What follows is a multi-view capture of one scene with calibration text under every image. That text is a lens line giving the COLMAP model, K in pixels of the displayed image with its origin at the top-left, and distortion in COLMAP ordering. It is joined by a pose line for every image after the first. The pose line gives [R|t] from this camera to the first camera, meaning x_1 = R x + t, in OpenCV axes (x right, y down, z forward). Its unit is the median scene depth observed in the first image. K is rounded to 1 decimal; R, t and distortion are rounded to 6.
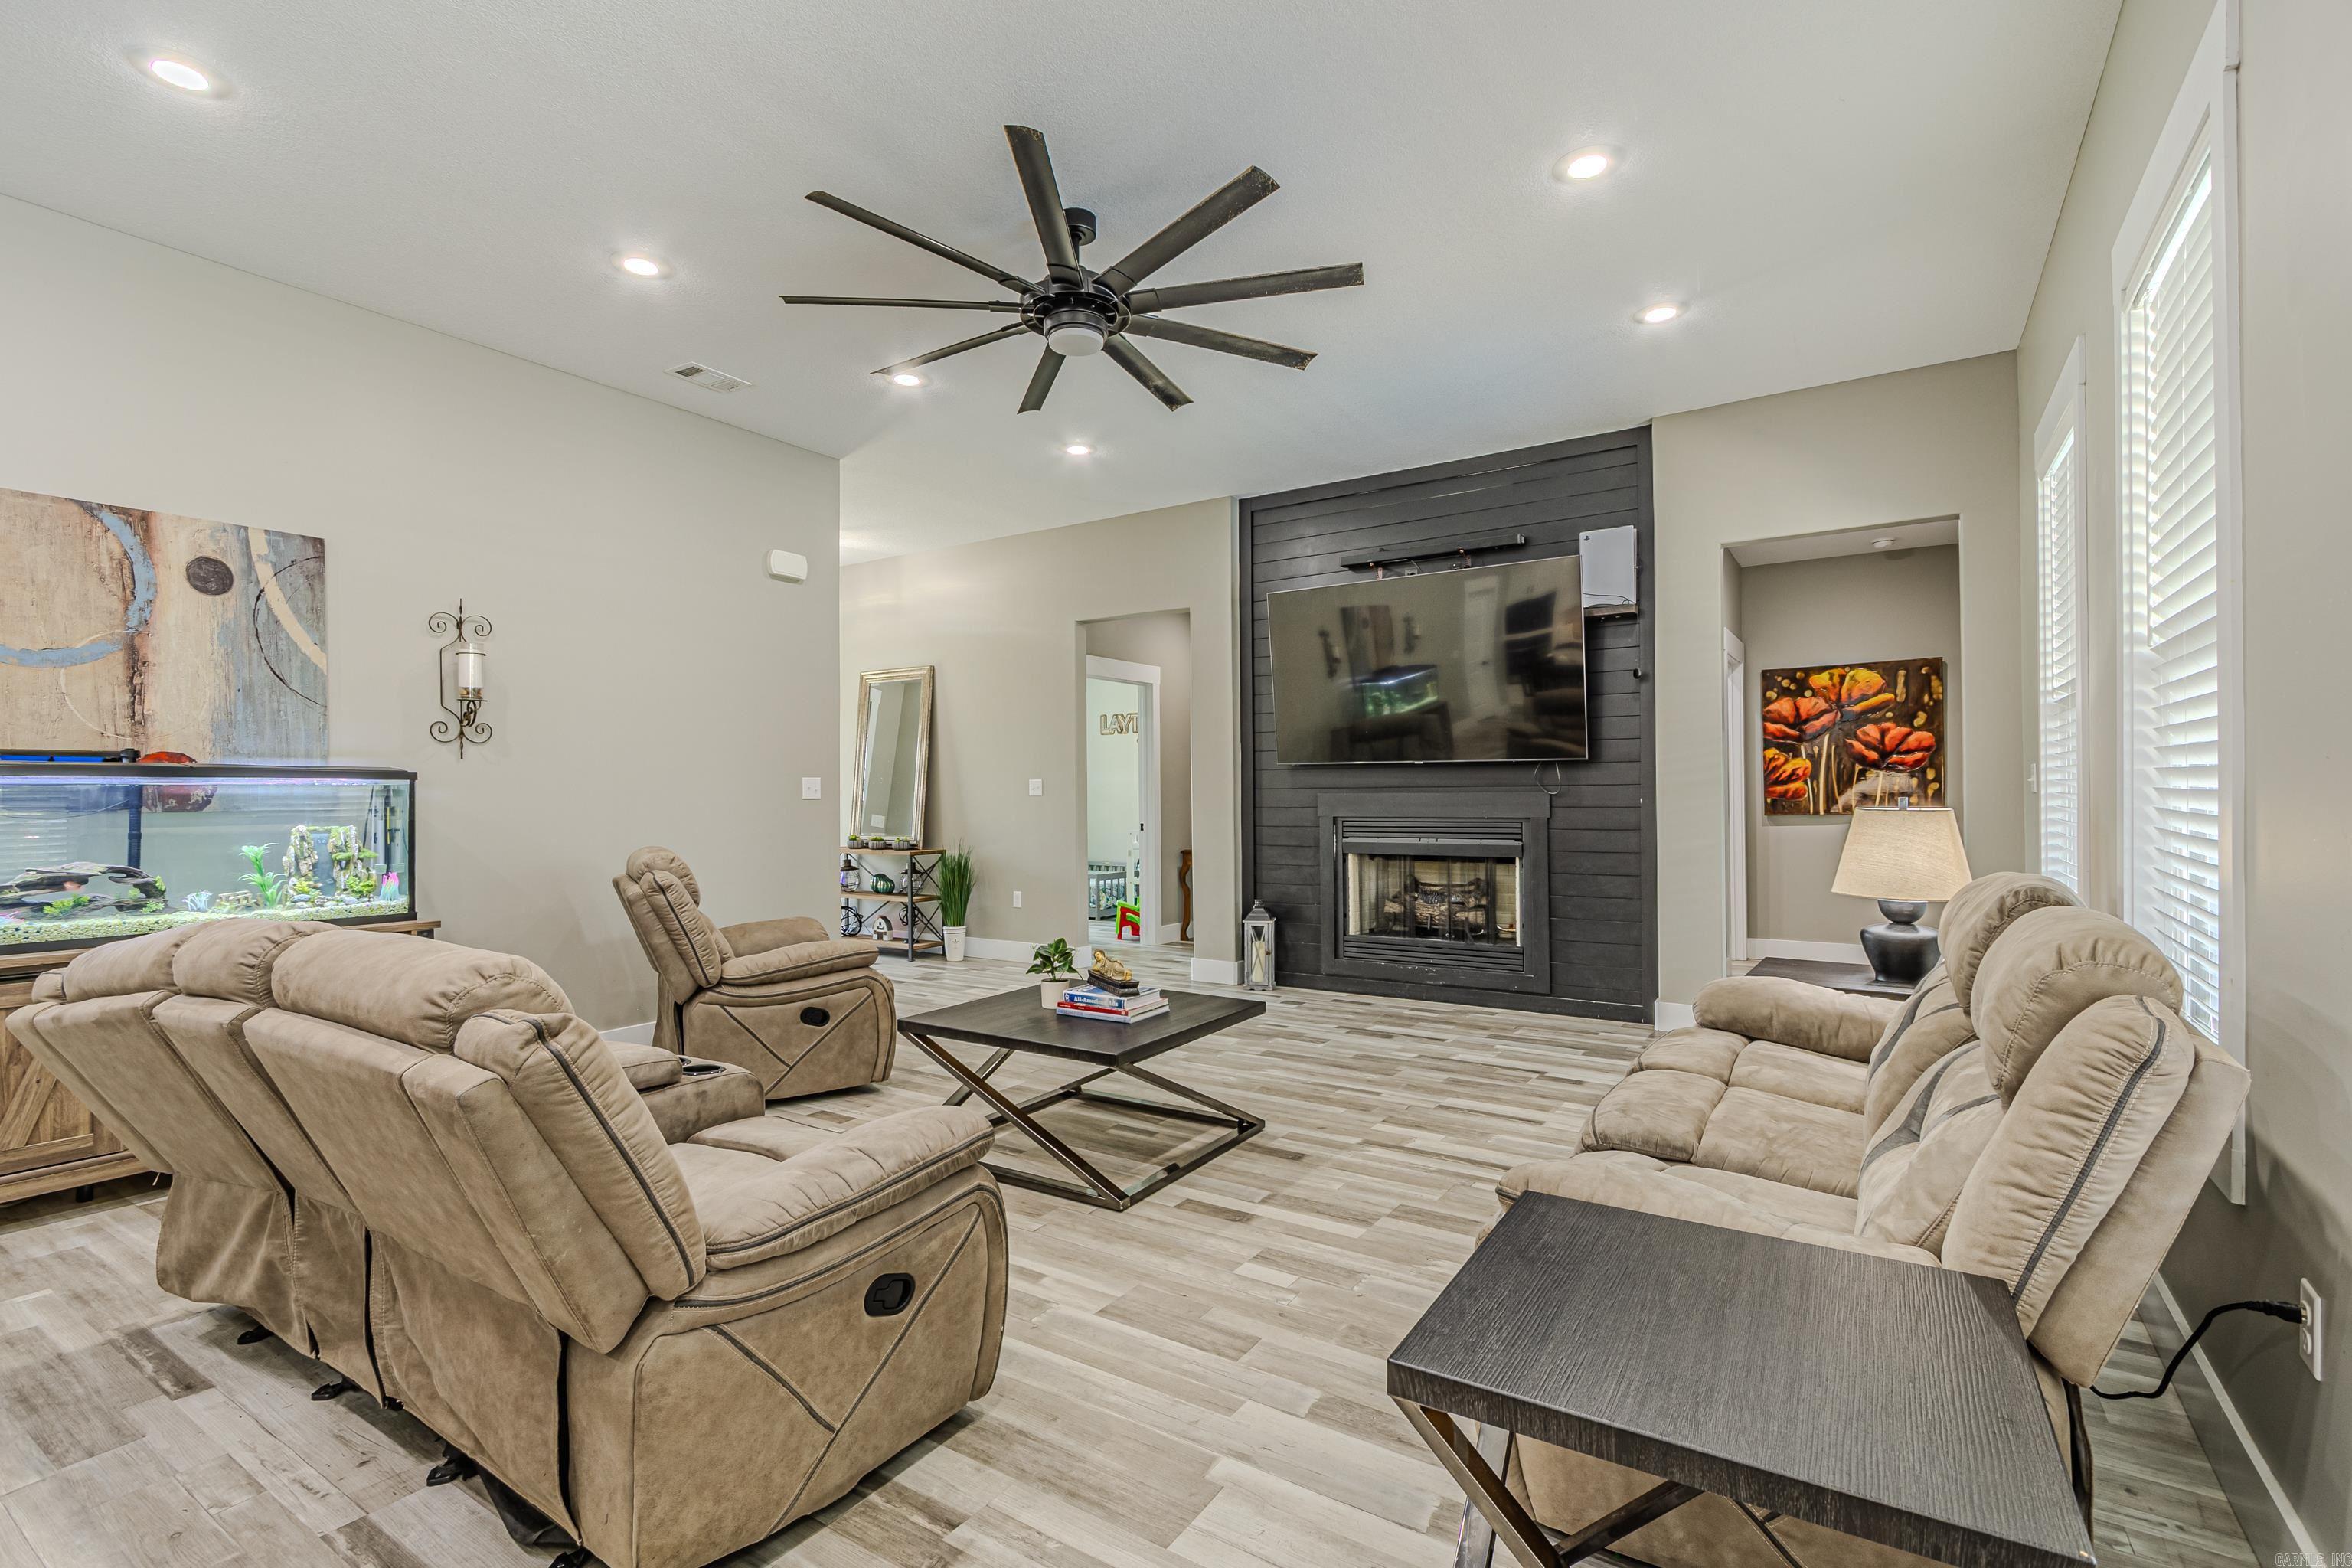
lens RADIAL K [[1077.1, 0, 1210.3], [0, 1077.1, 789.6], [0, 0, 1]] dist [0.015441, -0.004346]
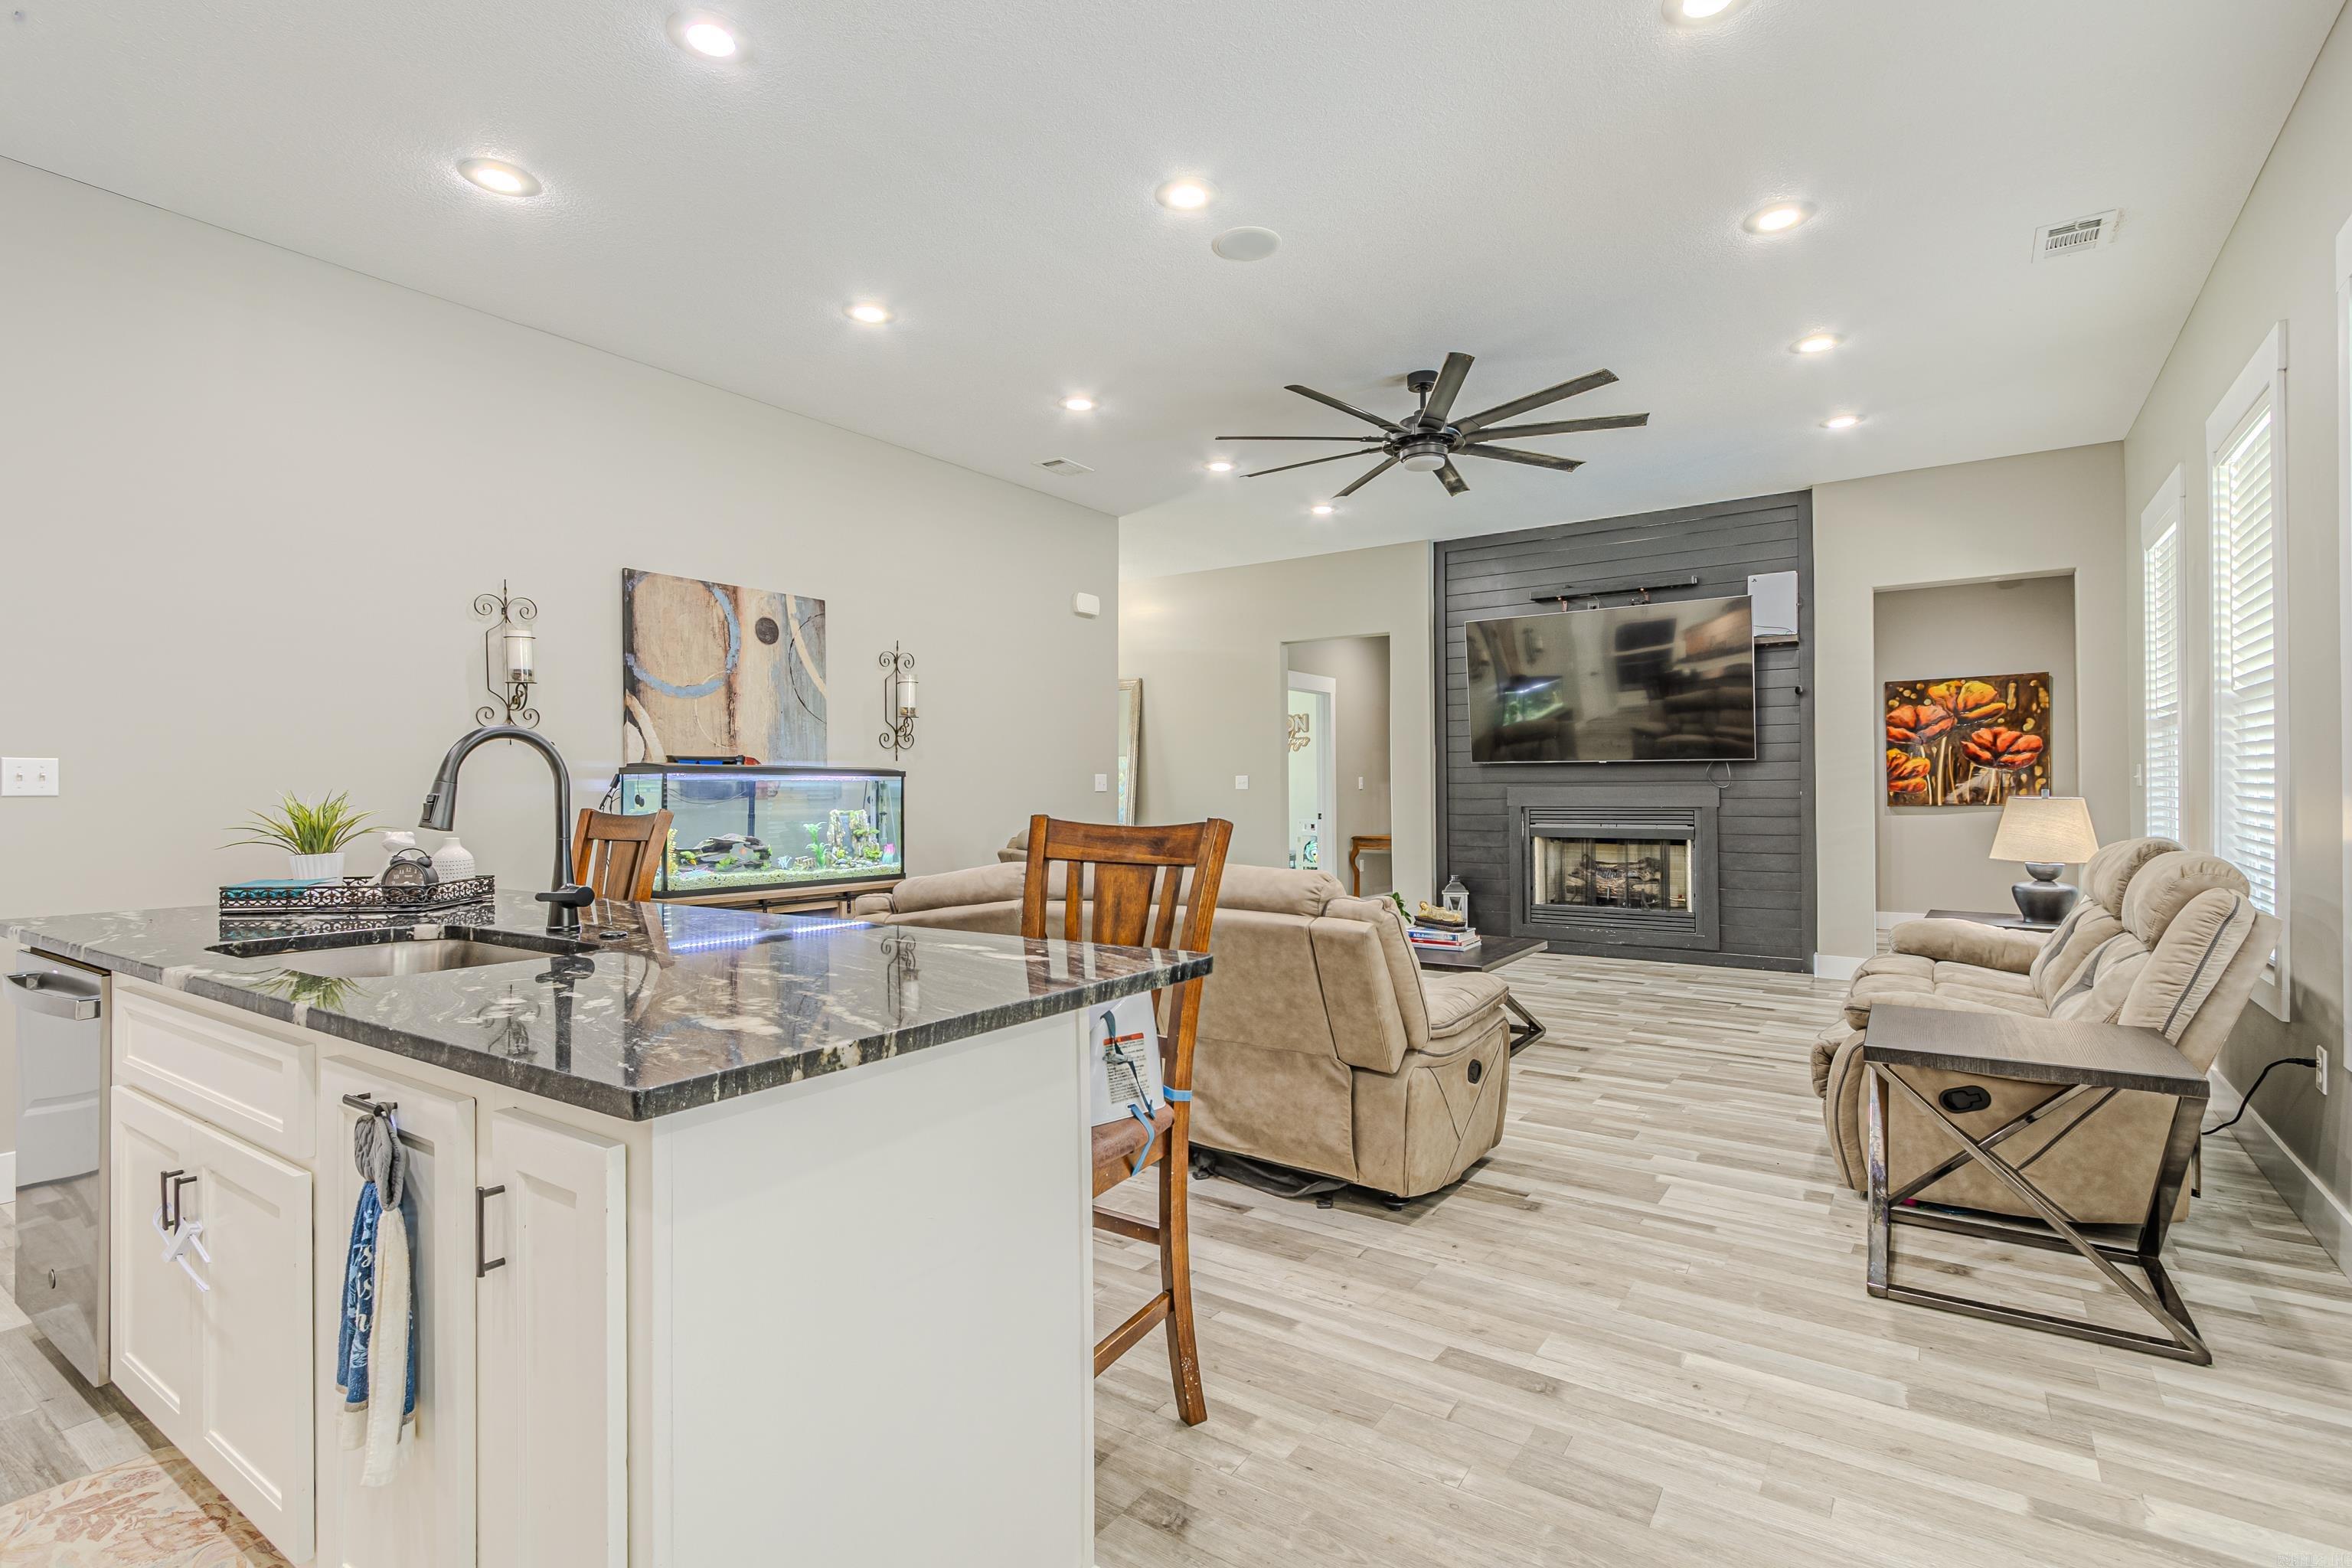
lens RADIAL K [[1077.1, 0, 1193.7], [0, 1077.1, 786.3], [0, 0, 1]] dist [0.015441, -0.004346]
pose [[0.998785, -0.000022, -0.049284, -0.306600], [0.000099, 0.999999, 0.001561, 0.000893], [0.049284, -0.001564, 0.998784, -0.354727]]
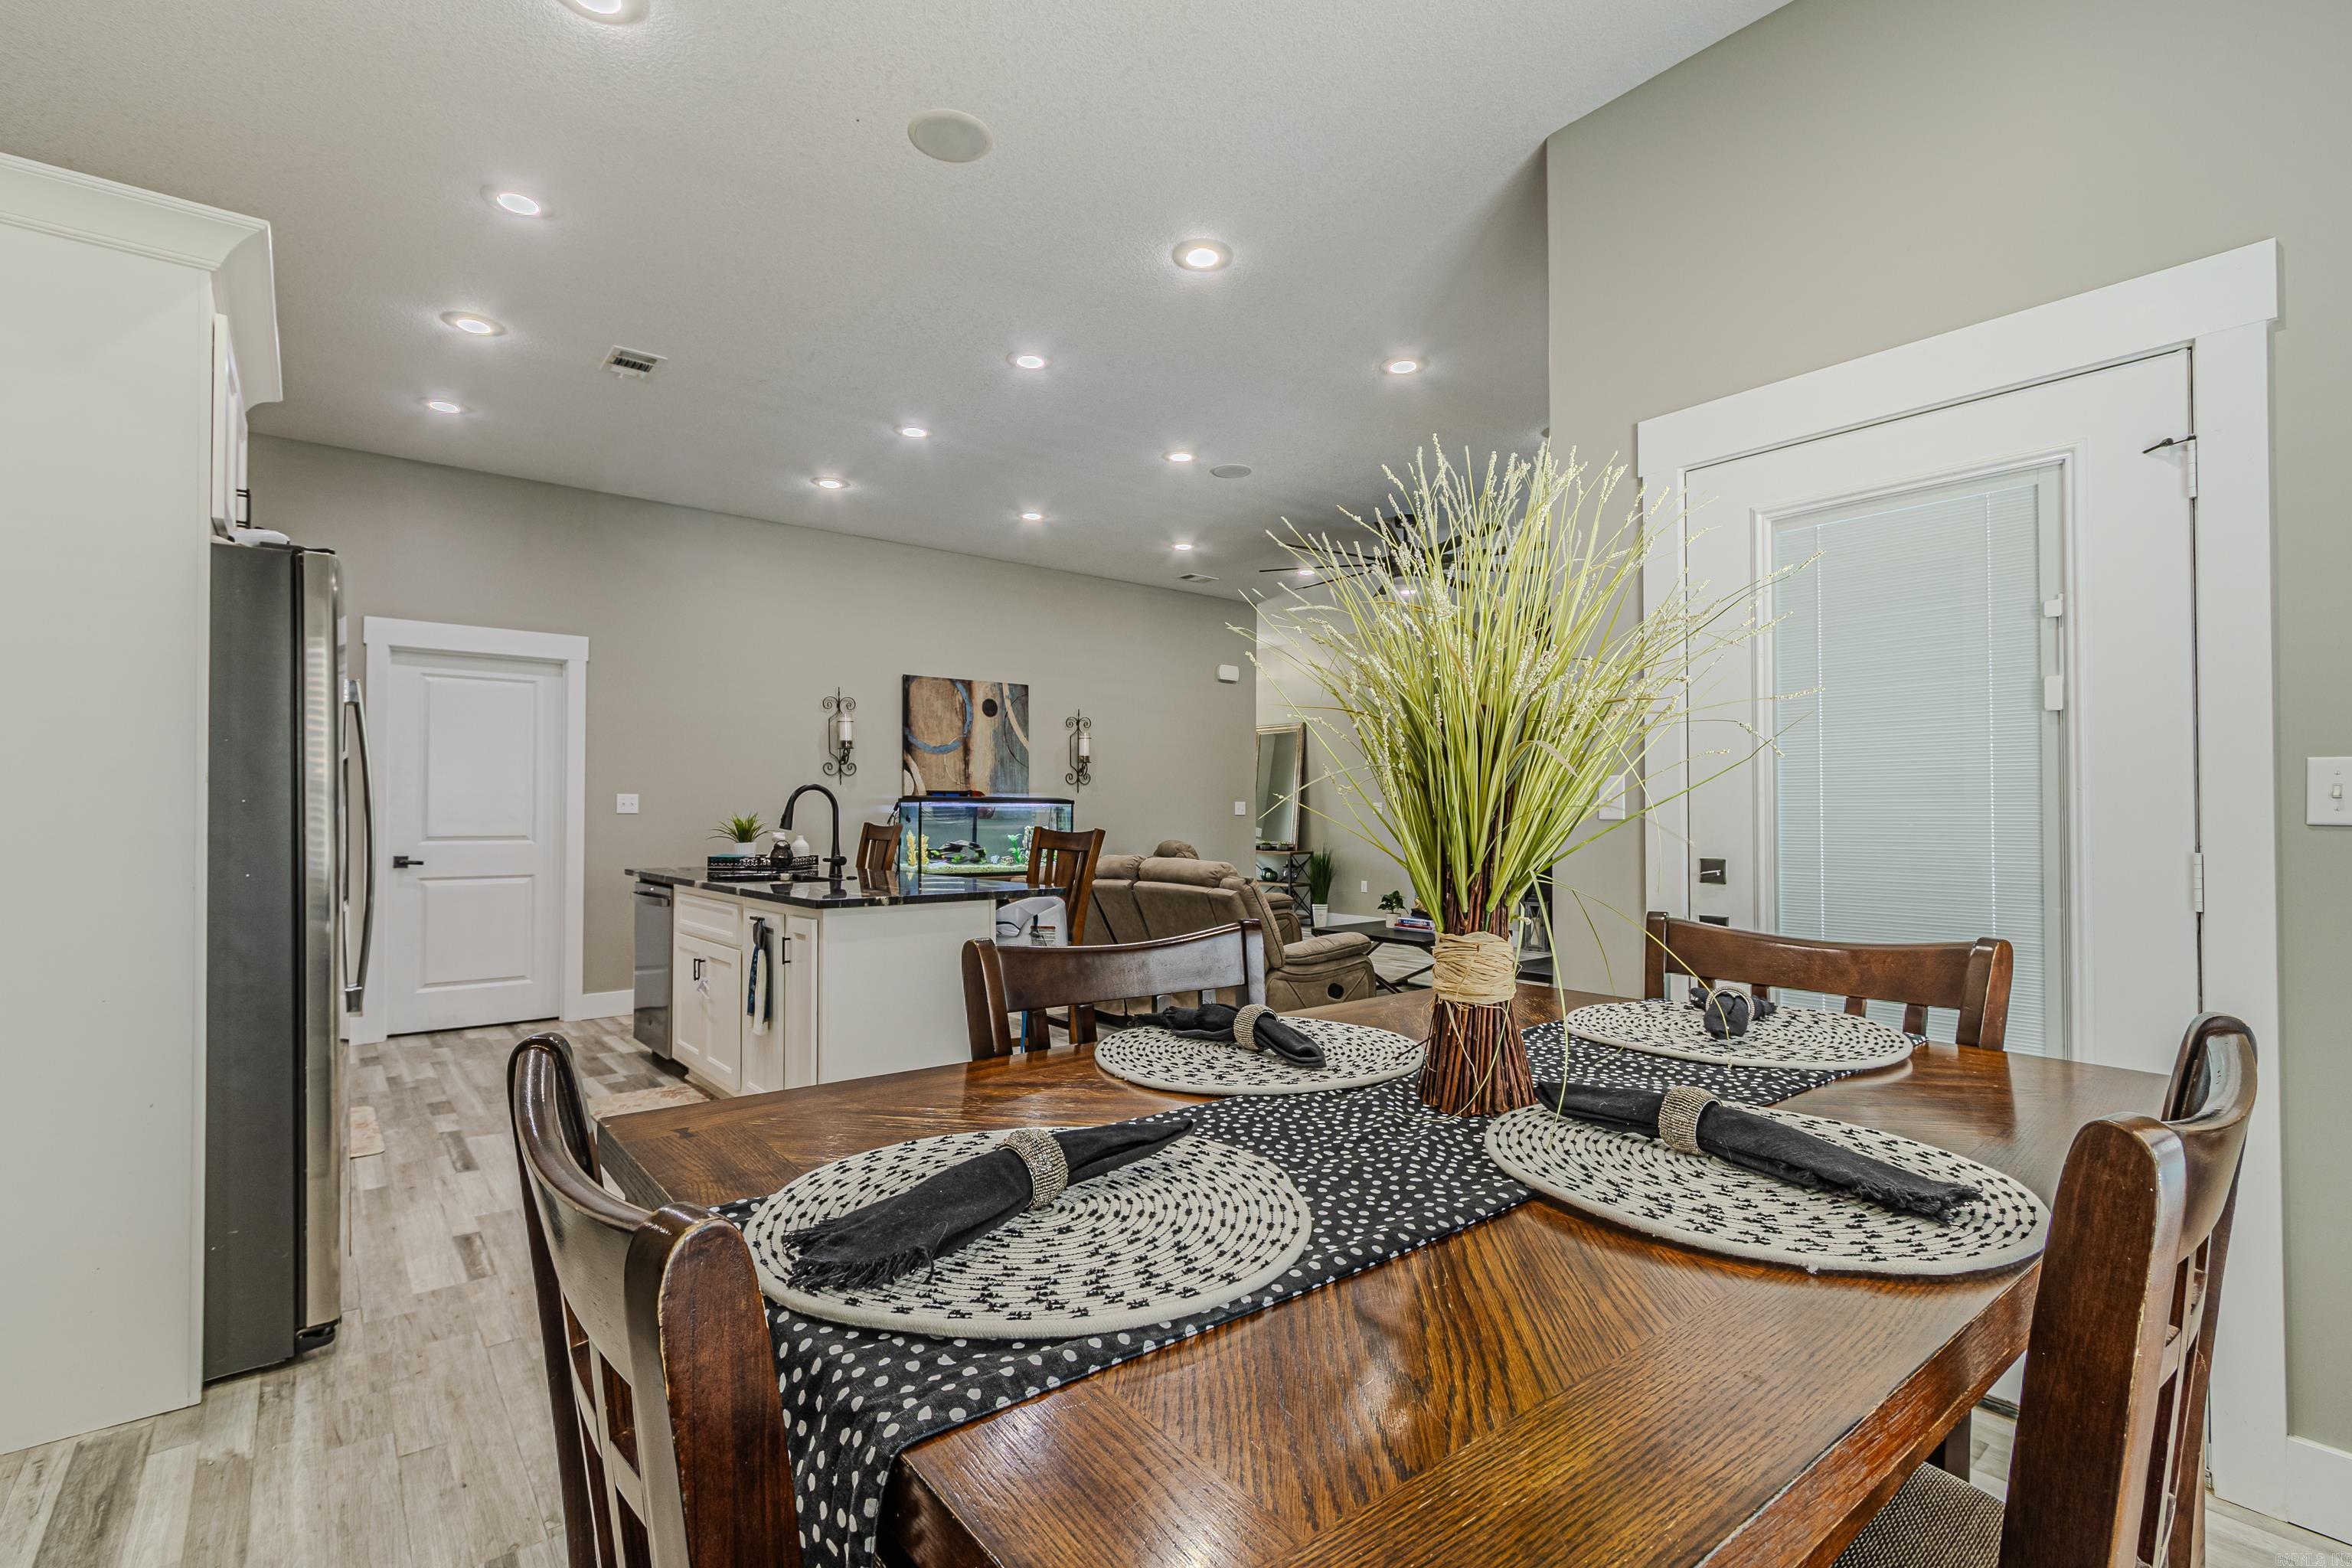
lens RADIAL K [[1055.2, 0, 1147.1], [0, 1055.2, 798.9], [0, 0, 1]] dist [0.009948, 0.001026]
pose [[0.933190, 0.002391, -0.359375, 0.108398], [-0.005283, 0.999961, -0.007066, -0.005733], [0.359344, 0.008492, 0.933166, -0.813269]]
